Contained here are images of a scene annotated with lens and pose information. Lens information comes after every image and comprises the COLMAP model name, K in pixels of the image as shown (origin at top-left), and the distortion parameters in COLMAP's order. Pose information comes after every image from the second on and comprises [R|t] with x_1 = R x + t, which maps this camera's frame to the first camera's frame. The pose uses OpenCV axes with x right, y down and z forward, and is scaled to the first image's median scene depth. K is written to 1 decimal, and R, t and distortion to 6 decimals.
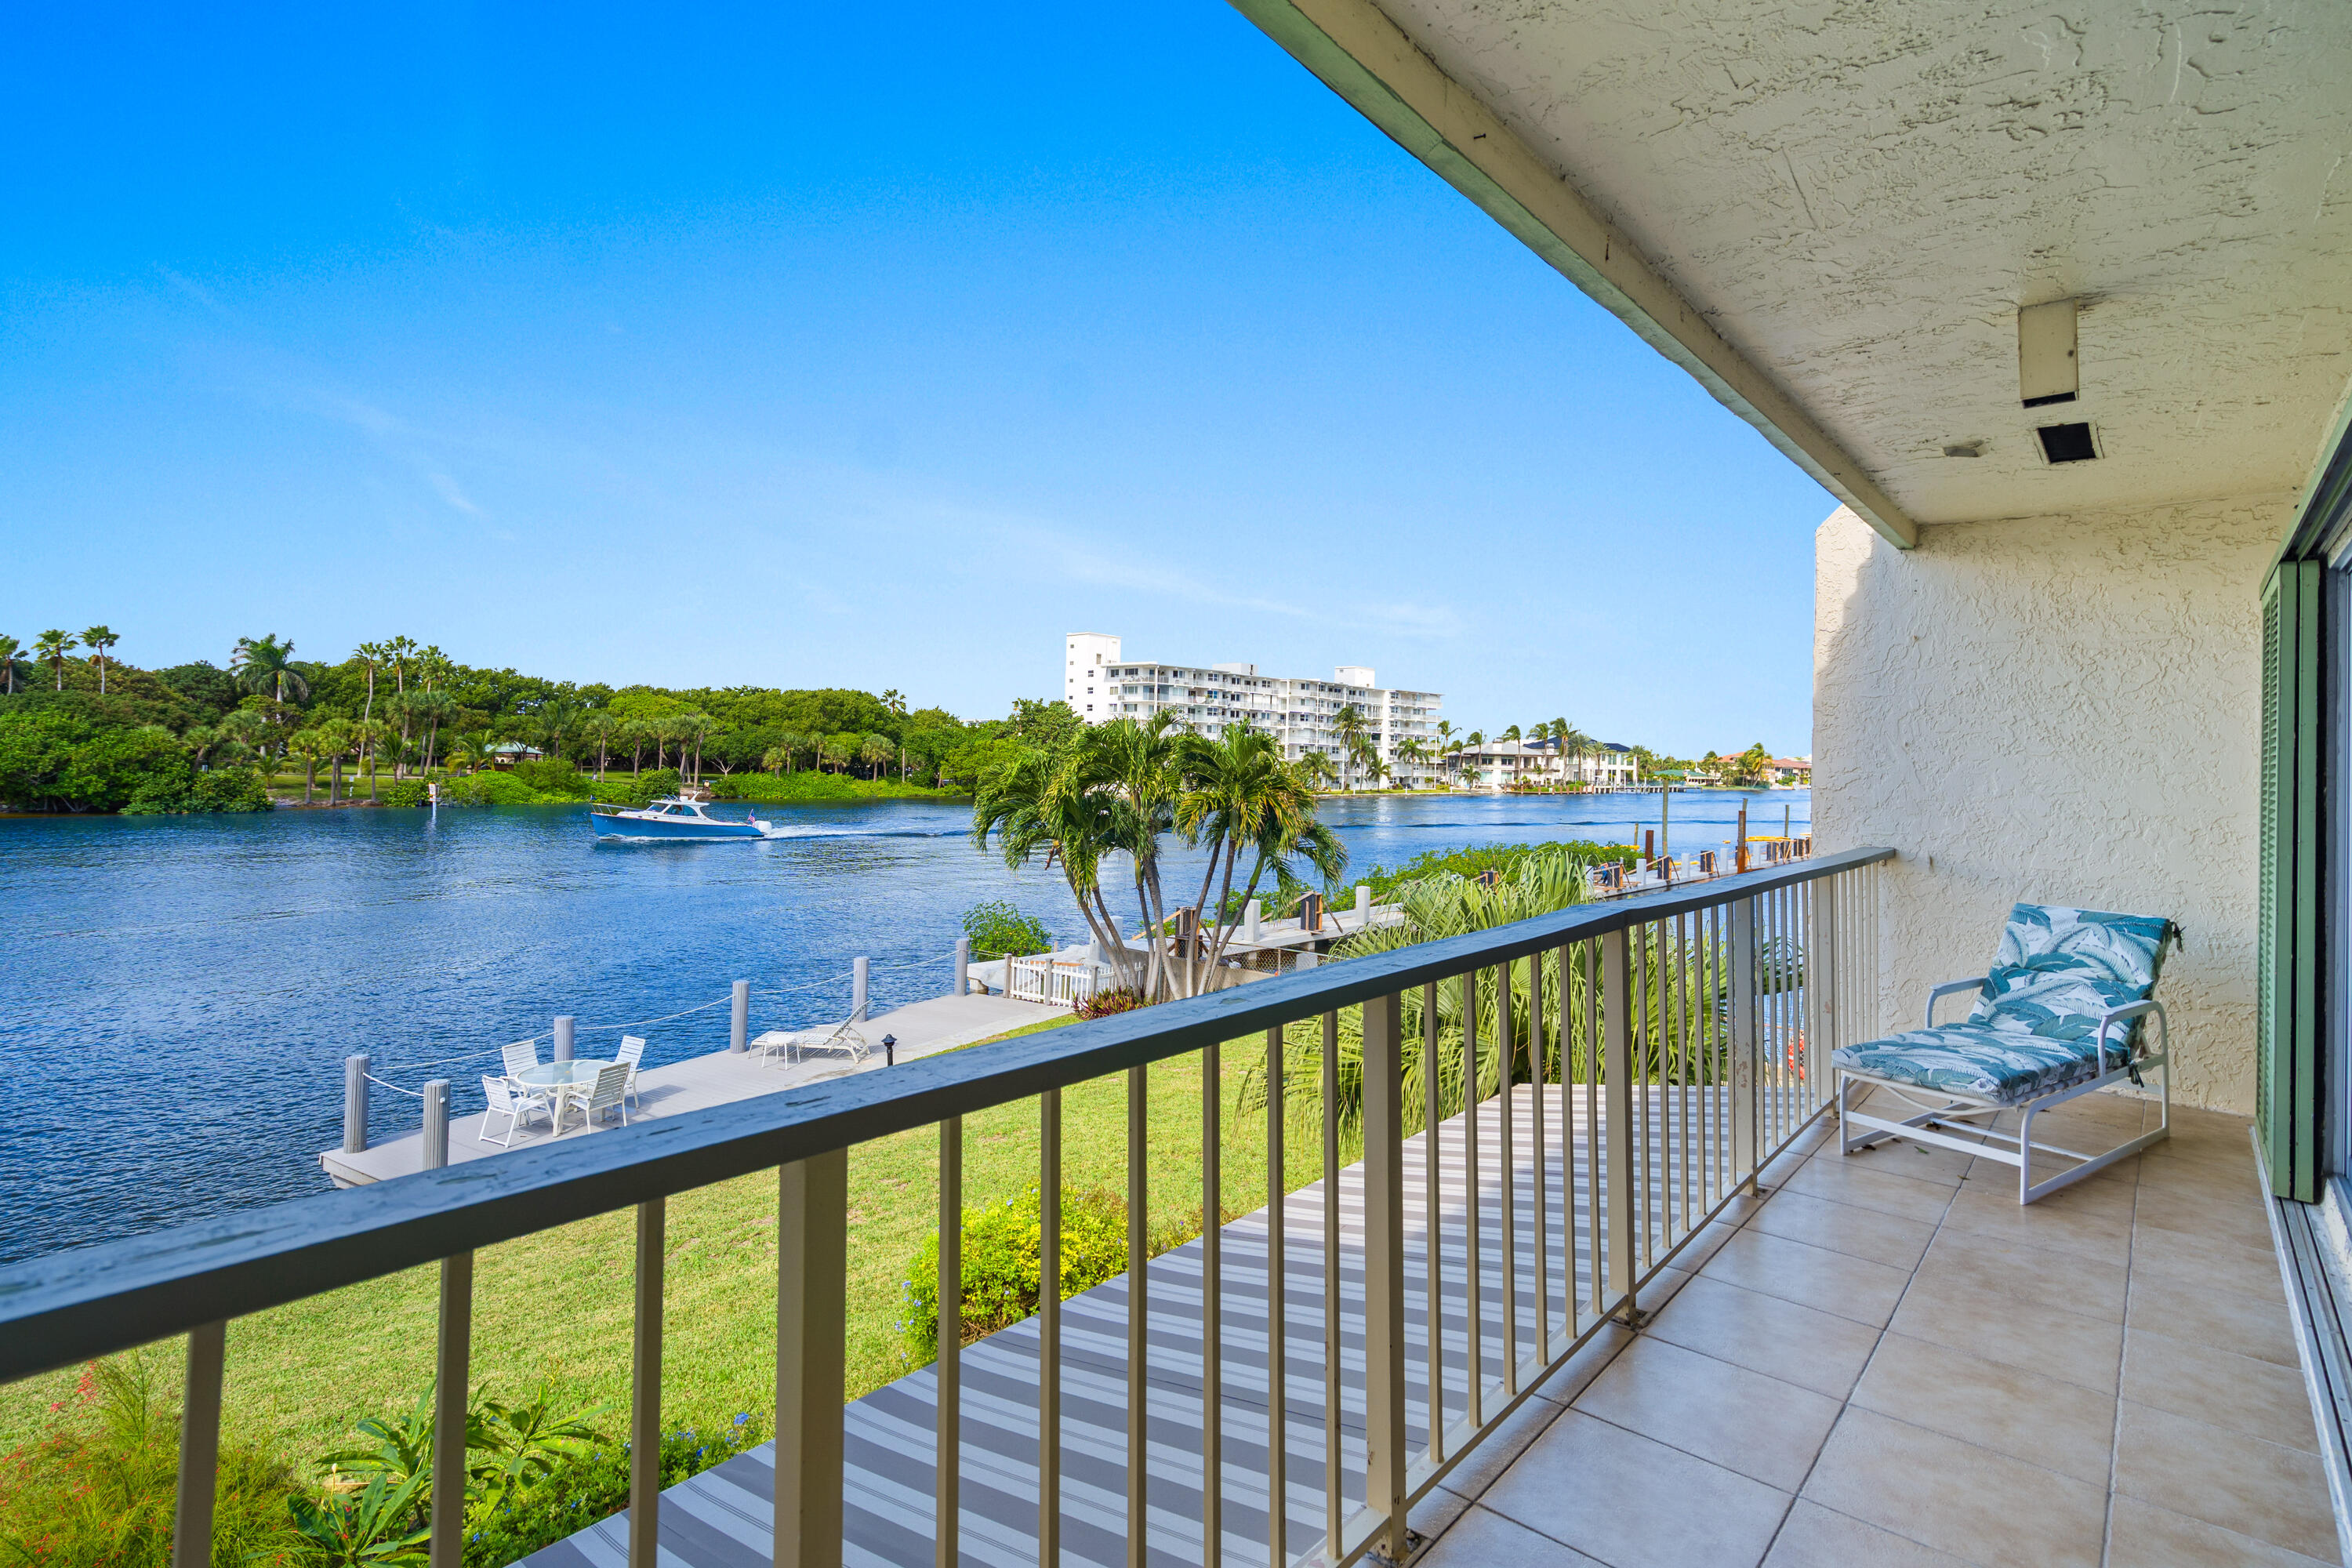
lens RADIAL K [[1117.3, 0, 1176.0], [0, 1117.3, 784.0], [0, 0, 1]] dist [-0.001380, -0.000038]
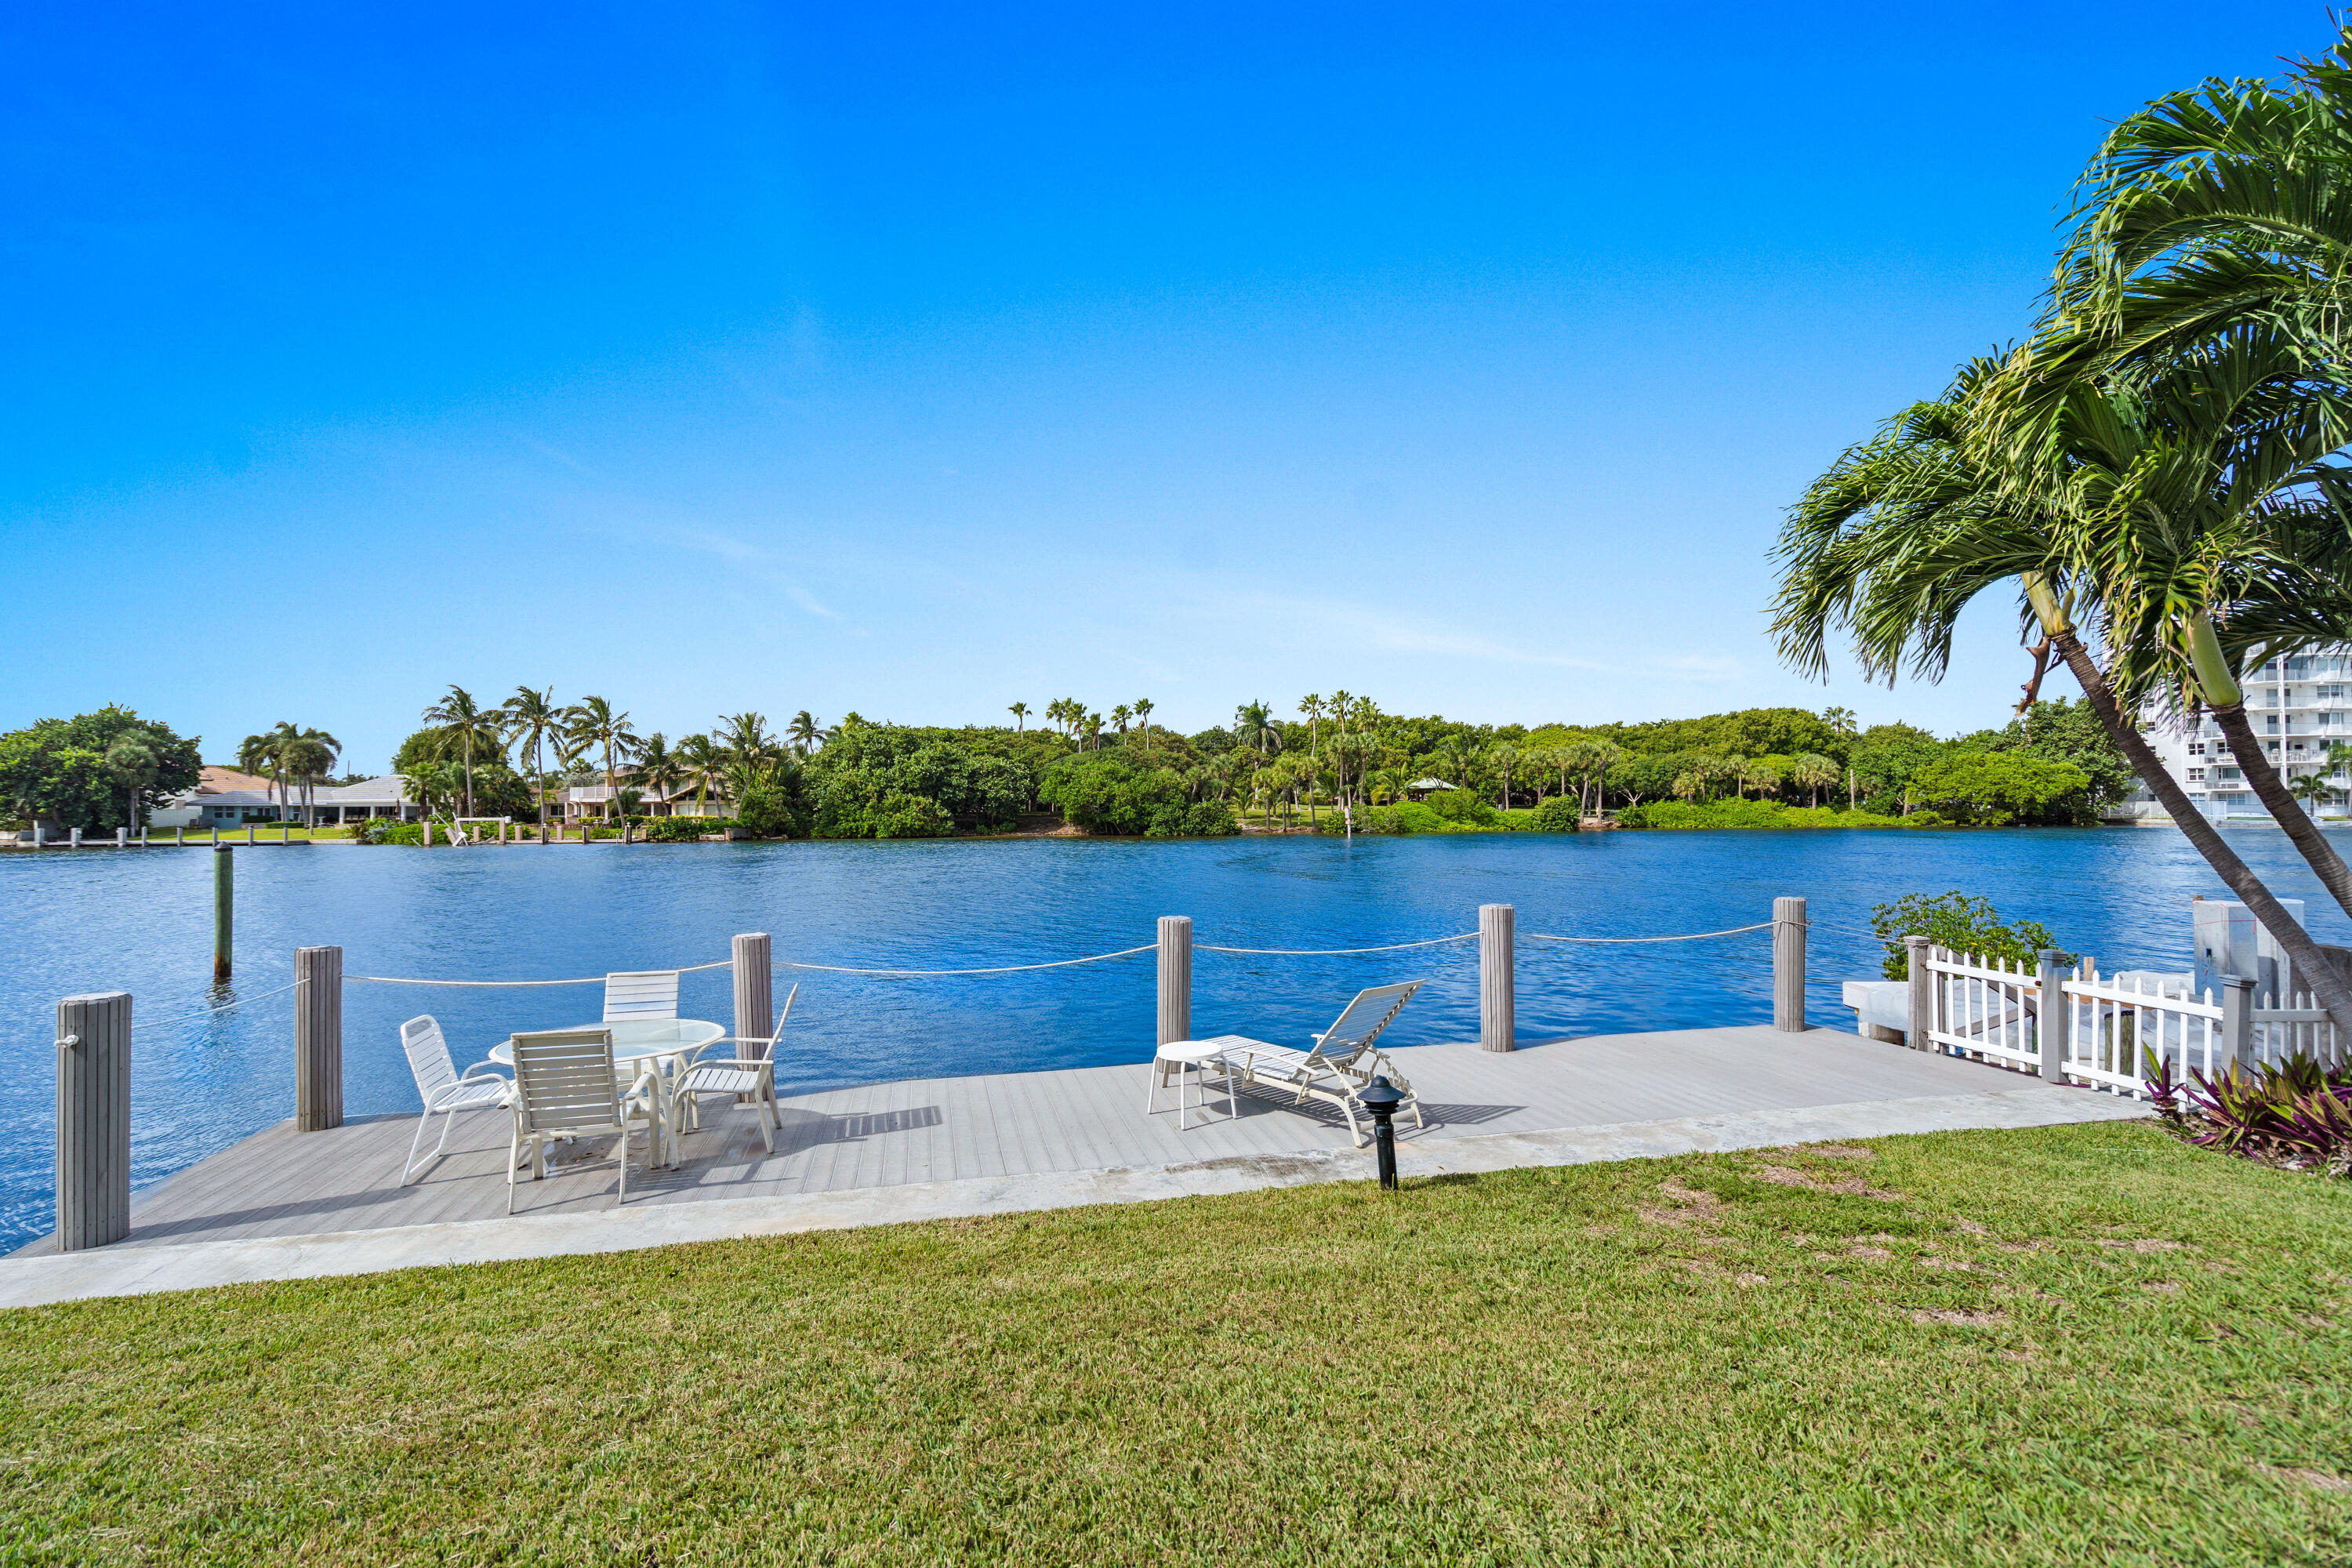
lens RADIAL K [[1055.5, 0, 1176.0], [0, 1055.5, 784.0], [0, 0, 1]] dist [-0.002188, -0.000550]
pose [[0.677935, -0.052715, -0.733229, -0.010929], [0.012587, 0.998112, -0.060120, 0.024269], [0.735014, 0.031528, 0.677319, 0.115246]]
